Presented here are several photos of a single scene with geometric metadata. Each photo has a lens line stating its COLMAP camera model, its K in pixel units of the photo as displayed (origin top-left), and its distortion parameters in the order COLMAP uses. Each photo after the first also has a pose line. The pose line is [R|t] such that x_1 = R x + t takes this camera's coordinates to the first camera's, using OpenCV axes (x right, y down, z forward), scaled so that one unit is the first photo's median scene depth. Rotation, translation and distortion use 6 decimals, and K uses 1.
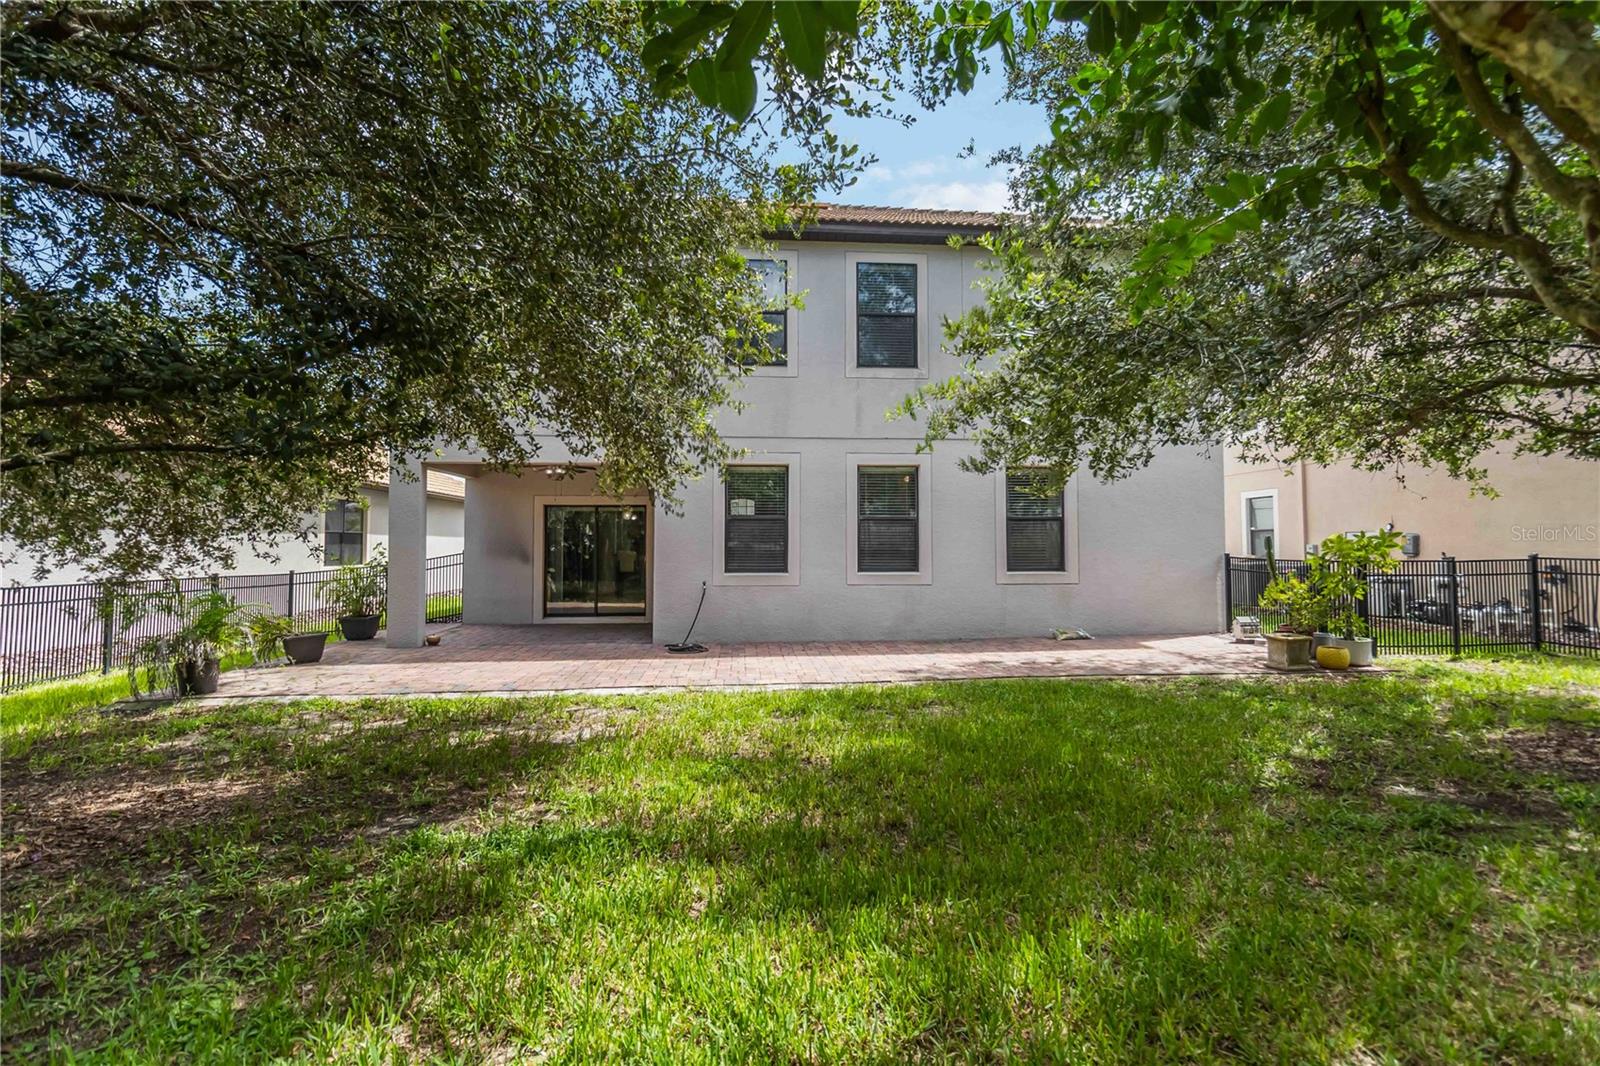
lens RADIAL K [[732.5, 0, 801.3], [0, 732.5, 511.9], [0, 0, 1]] dist [-0.001211, 0.000562]
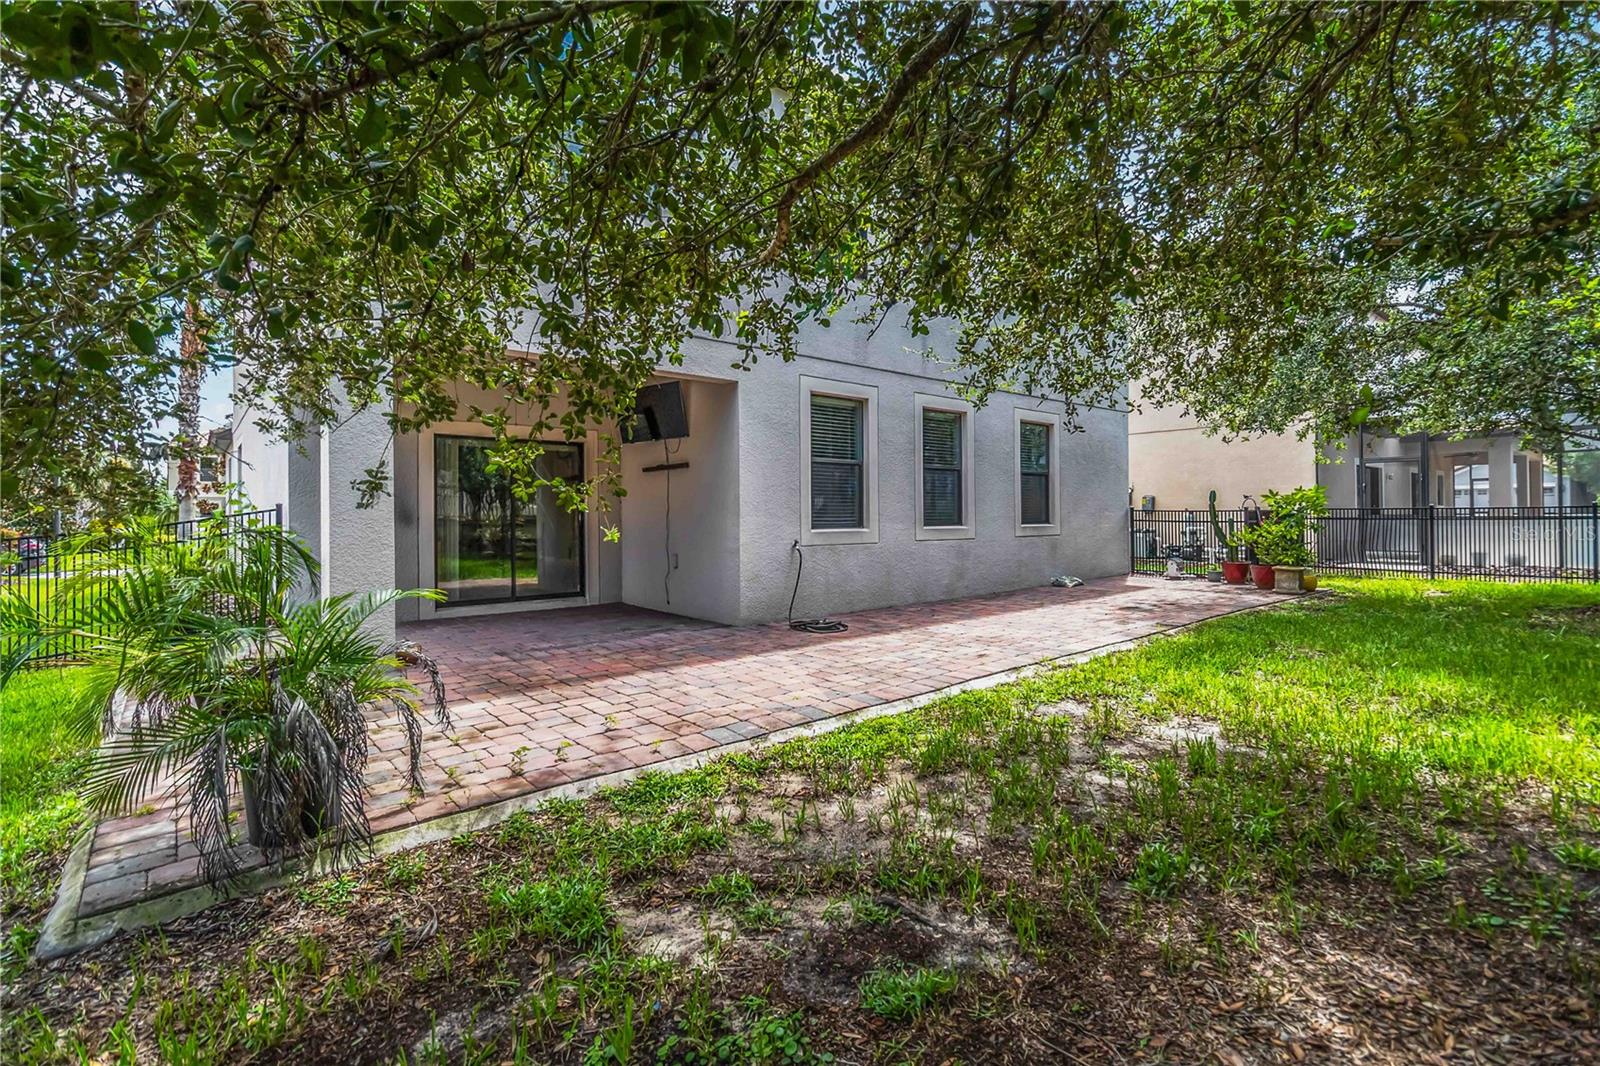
lens RADIAL K [[732.5, 0, 801.3], [0, 732.5, 511.9], [0, 0, 1]] dist [-0.001211, 0.000562]
pose [[0.807842, -0.001440, 0.589397, -0.589869], [-0.024689, 0.999037, 0.036280, 0.036598], [-0.588881, -0.043860, 0.807029, 0.367168]]
